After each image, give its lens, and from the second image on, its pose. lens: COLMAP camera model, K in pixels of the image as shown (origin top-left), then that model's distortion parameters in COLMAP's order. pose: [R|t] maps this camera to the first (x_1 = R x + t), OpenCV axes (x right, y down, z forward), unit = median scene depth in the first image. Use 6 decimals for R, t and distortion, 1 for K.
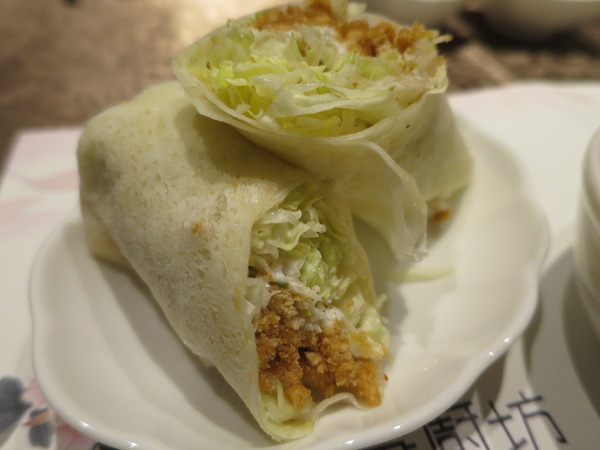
lens RADIAL K [[423.2, 0, 300.9], [0, 423.2, 222.0], [0, 0, 1]] dist [-0.031934, -0.001453]
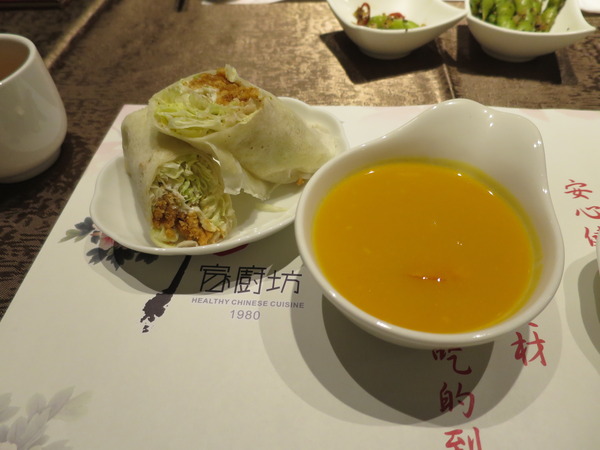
lens RADIAL K [[423.2, 0, 302.8], [0, 423.2, 224.0], [0, 0, 1]] dist [-0.031934, -0.001453]
pose [[0.946085, 0.183071, -0.267223, 1.452539], [-0.157535, 0.980882, 0.114249, -0.080754], [0.283030, -0.065992, 0.956838, -1.275302]]
